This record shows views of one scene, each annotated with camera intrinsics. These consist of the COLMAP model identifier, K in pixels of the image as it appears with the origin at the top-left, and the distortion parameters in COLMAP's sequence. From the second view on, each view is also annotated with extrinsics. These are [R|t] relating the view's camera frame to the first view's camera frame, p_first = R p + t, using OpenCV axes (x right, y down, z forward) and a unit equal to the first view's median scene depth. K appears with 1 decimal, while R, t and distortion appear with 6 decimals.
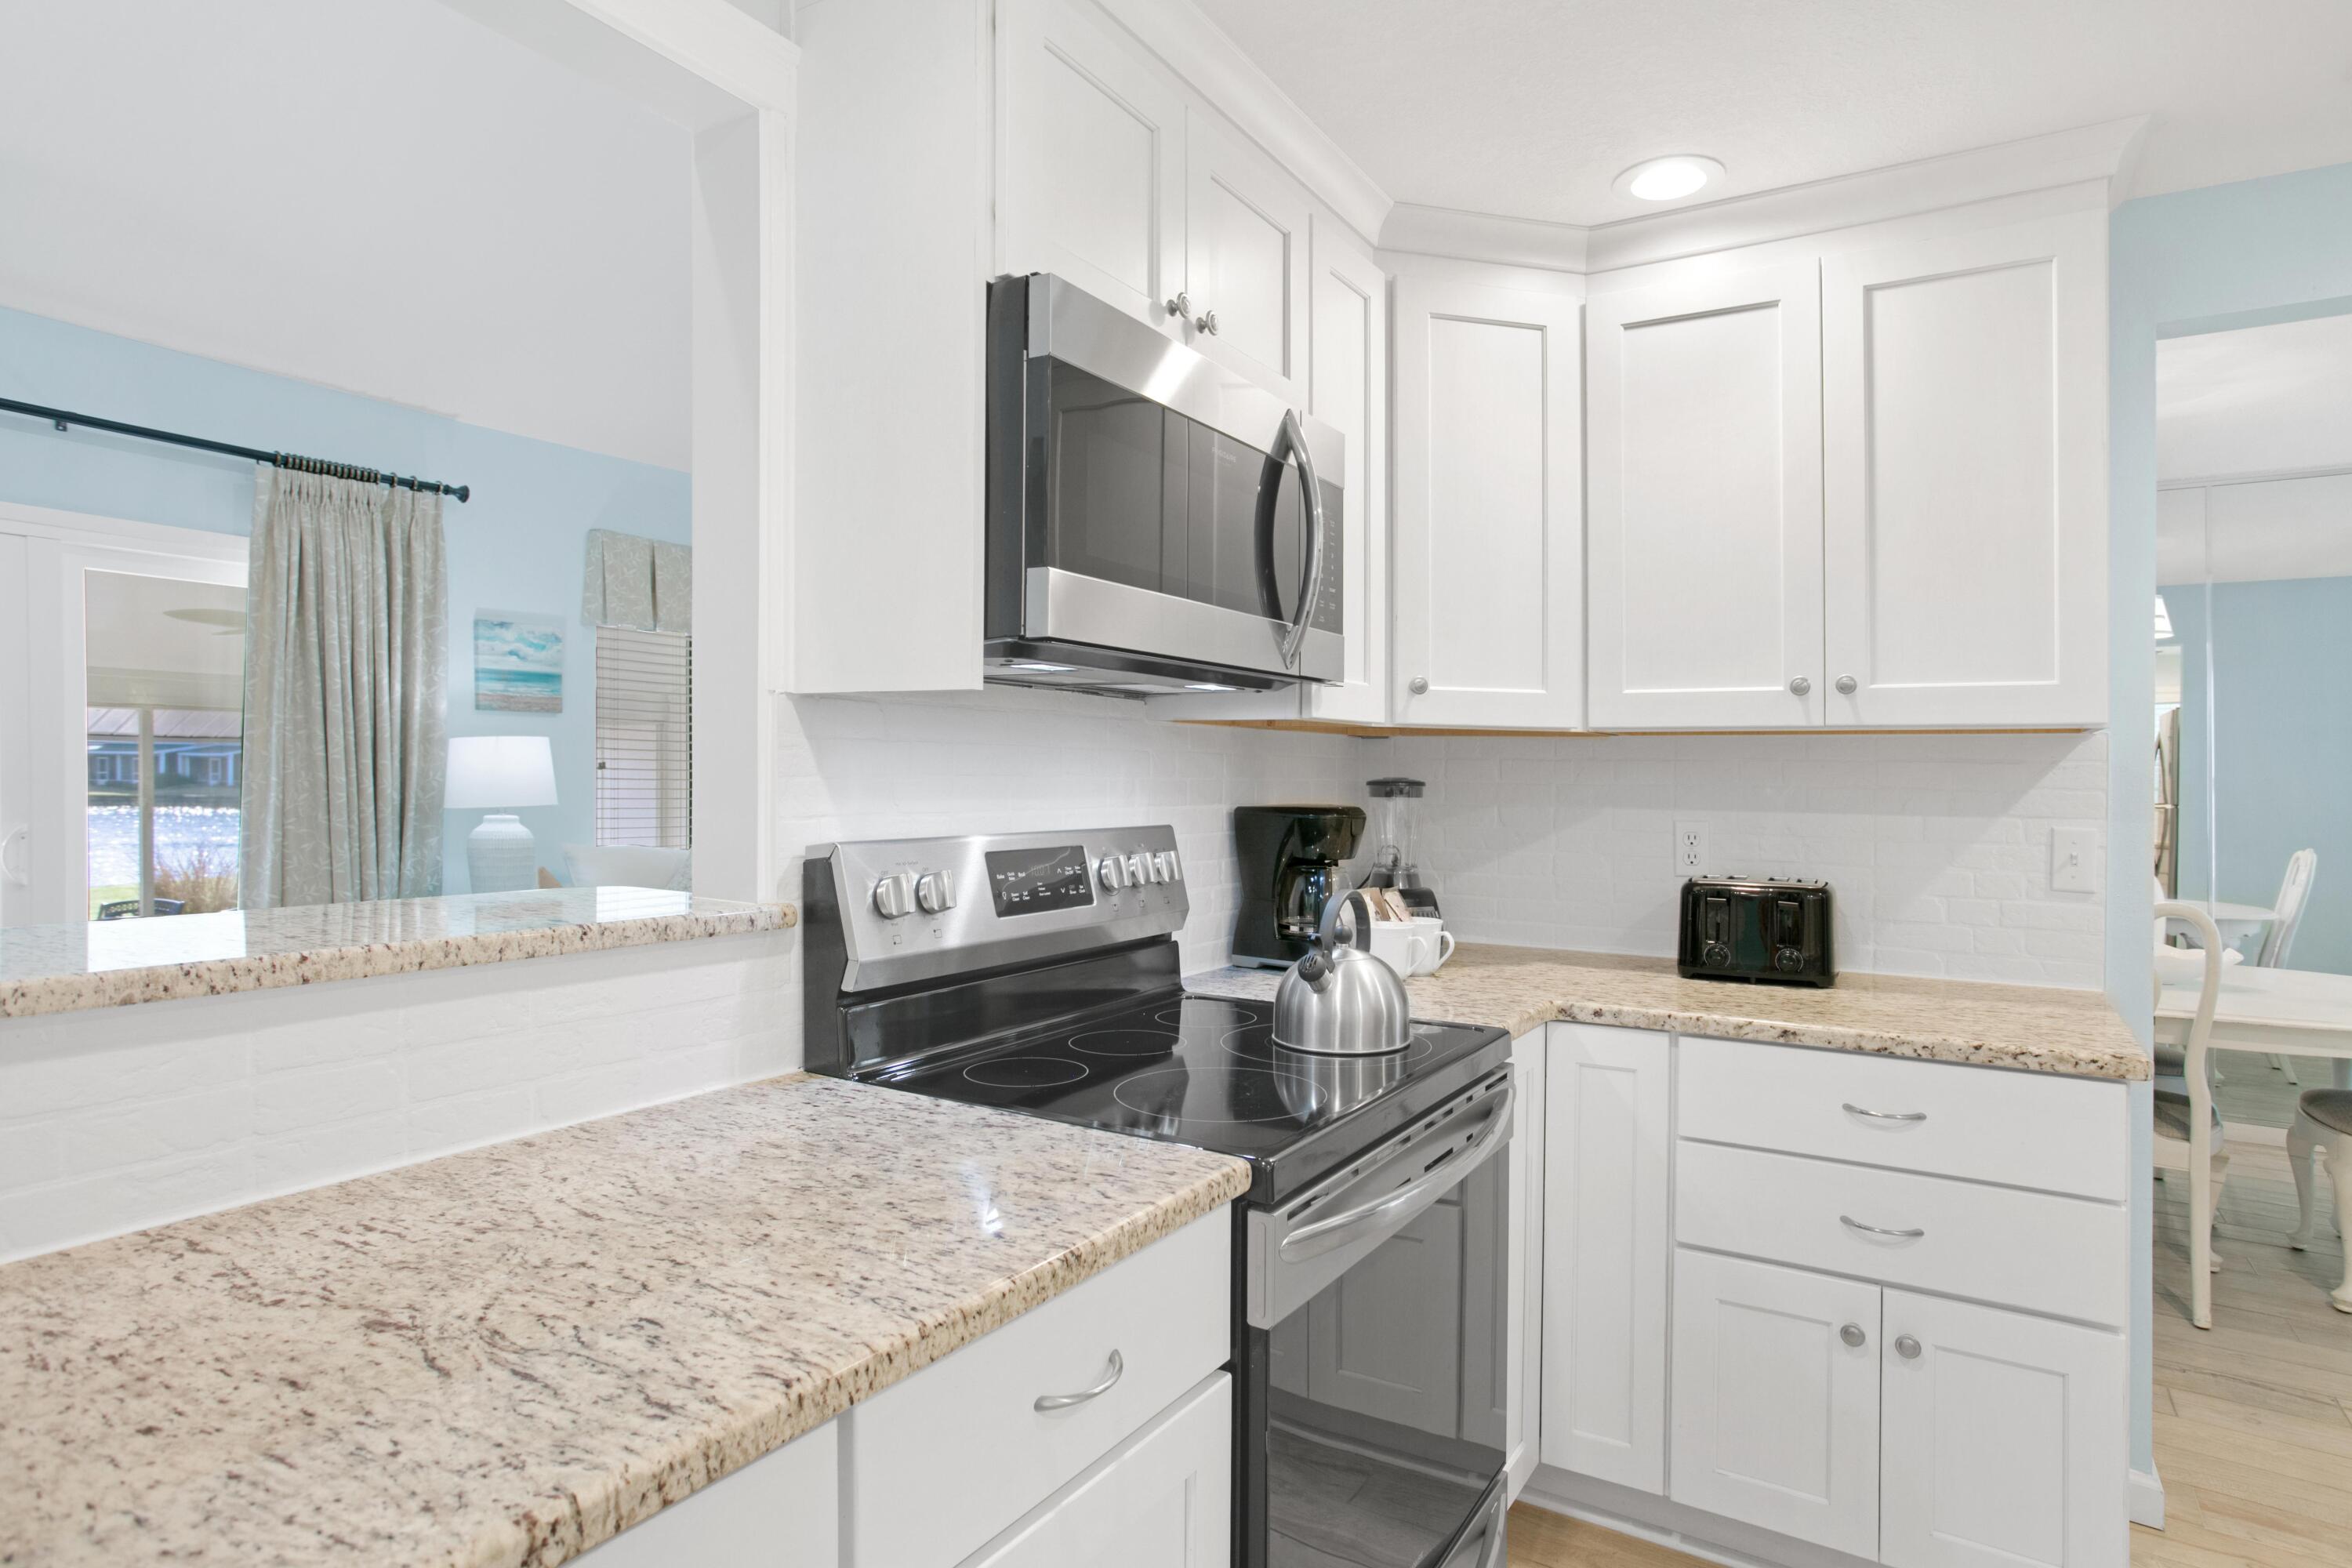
lens RADIAL K [[1347.2, 0, 1170.6], [0, 1347.2, 793.6], [0, 0, 1]] dist [-0.003503, -0.000407]
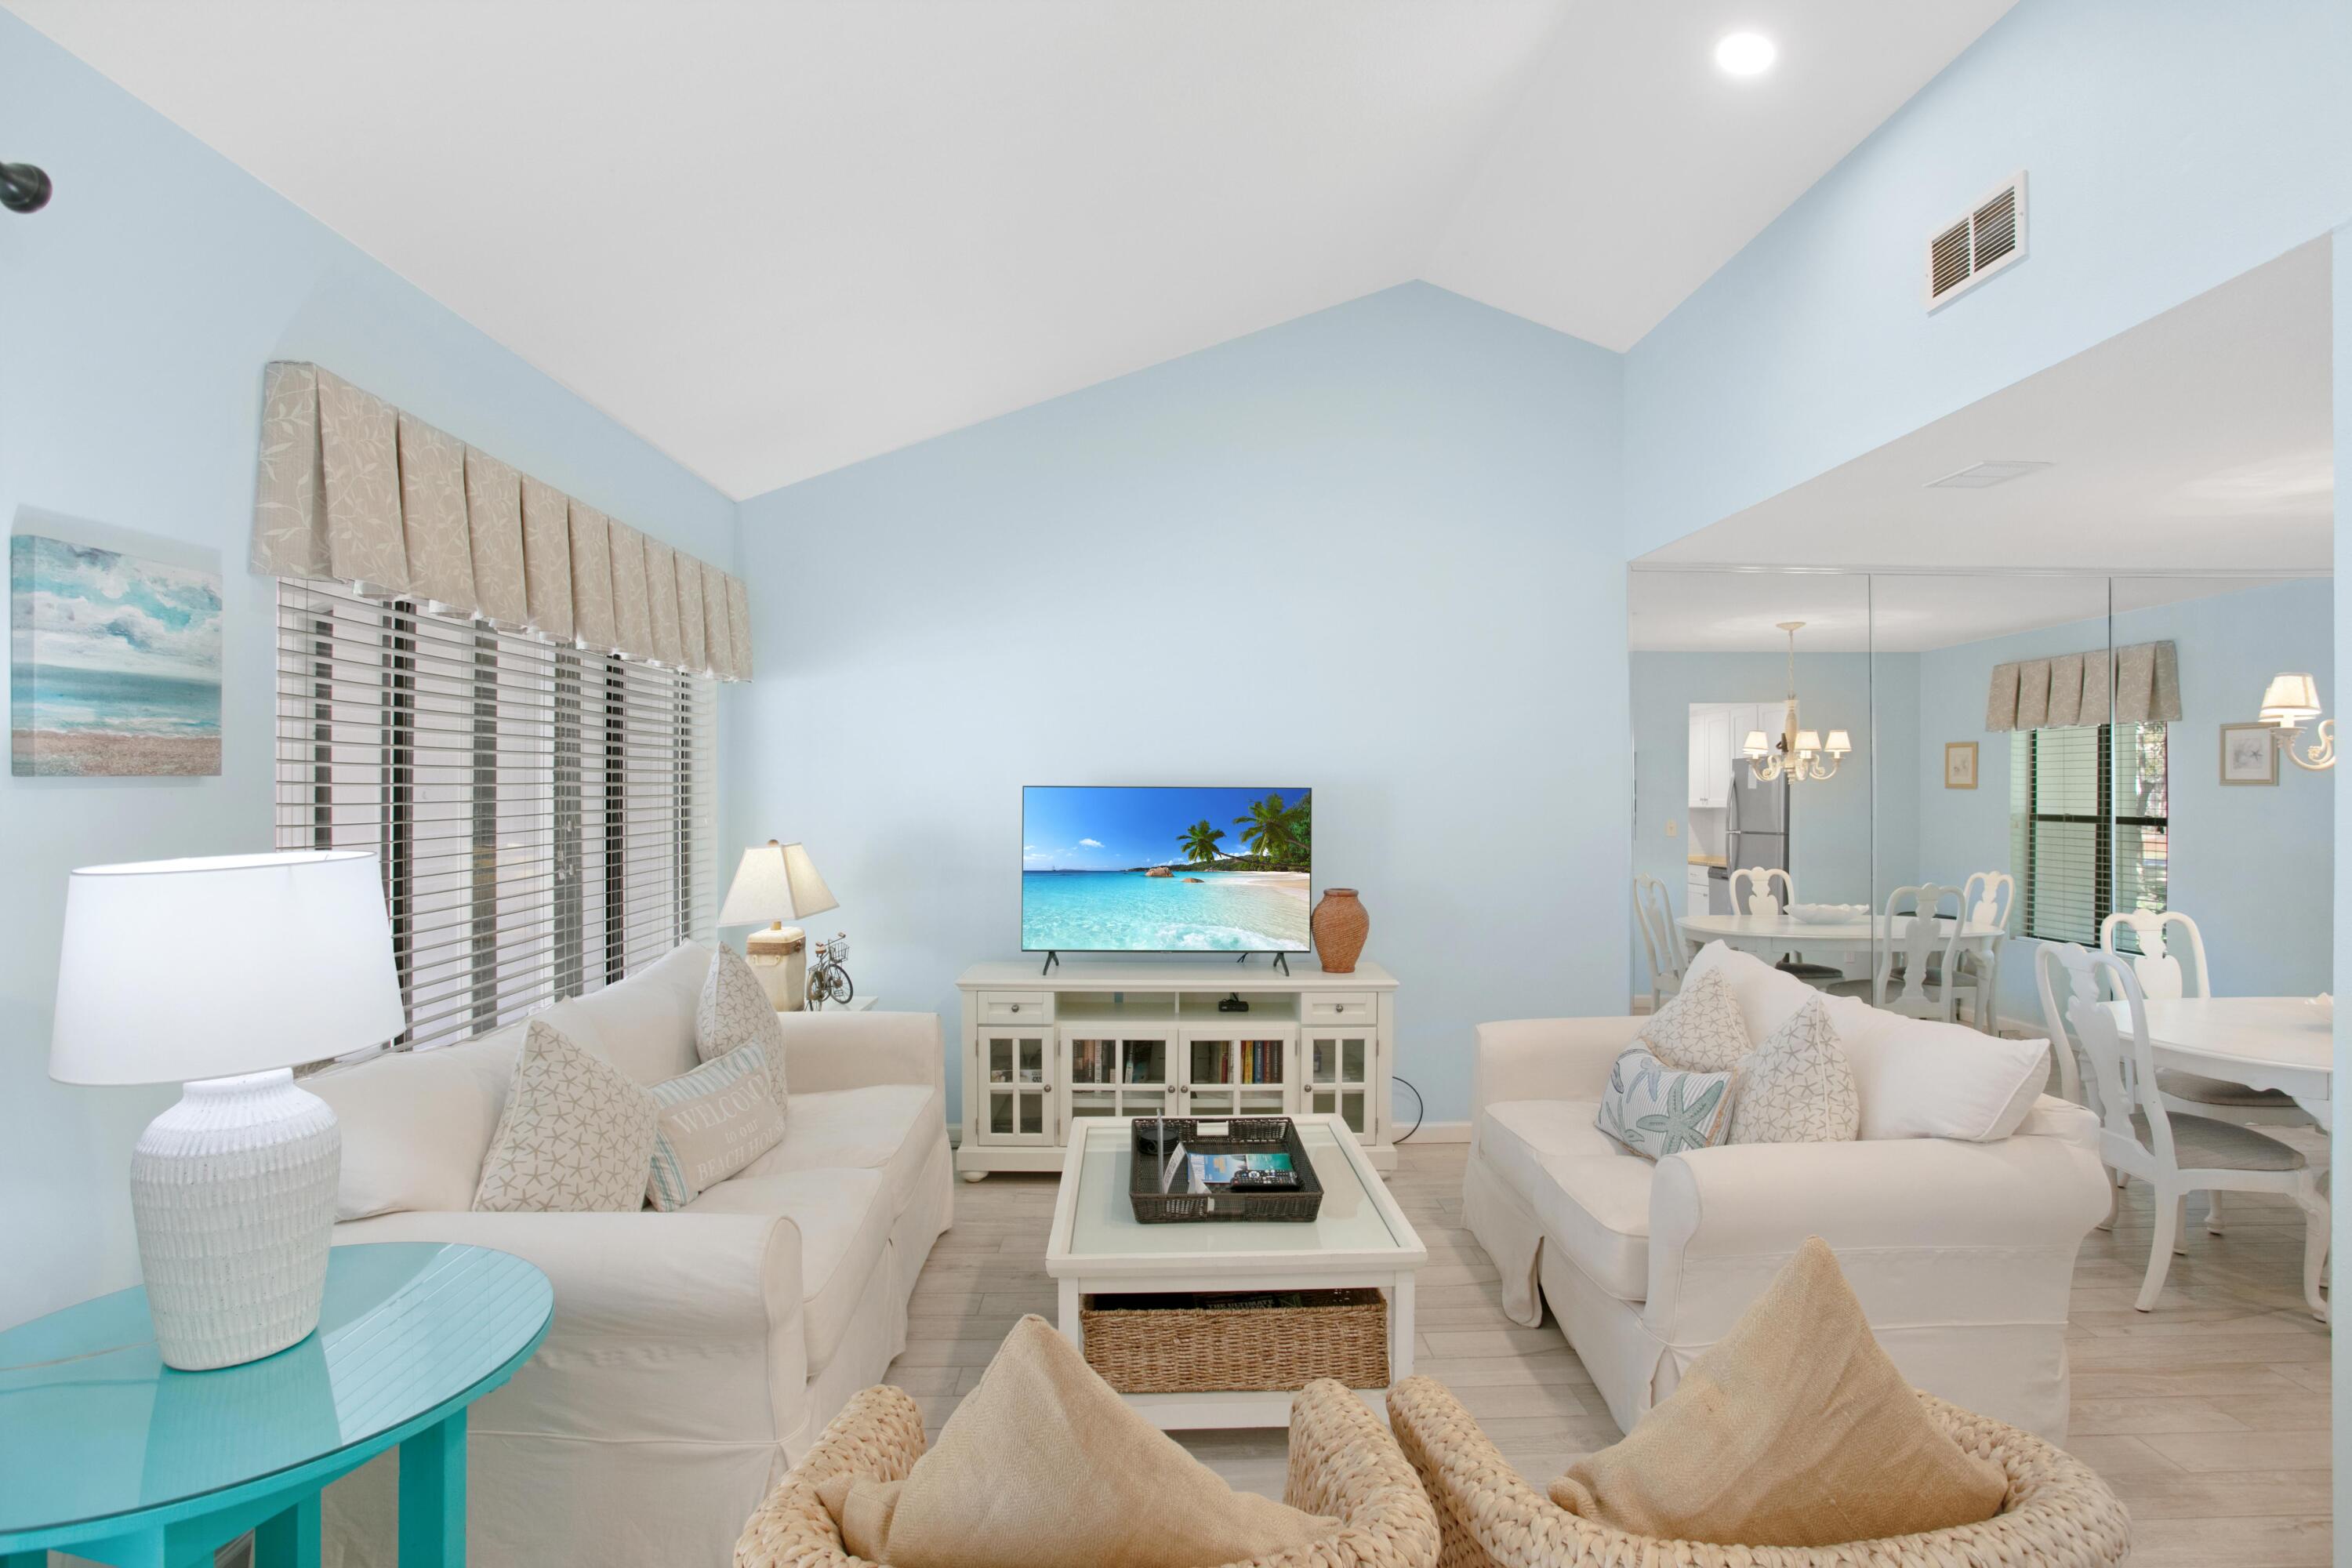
lens RADIAL K [[1208.9, 0, 1182.2], [0, 1208.9, 787.8], [0, 0, 1]] dist [-0.025883, 0.000905]
pose [[0.833028, 0.002551, 0.553225, -0.420589], [-0.001117, 0.999995, -0.002929, -0.057046], [-0.553230, 0.001822, 0.833026, 0.535234]]
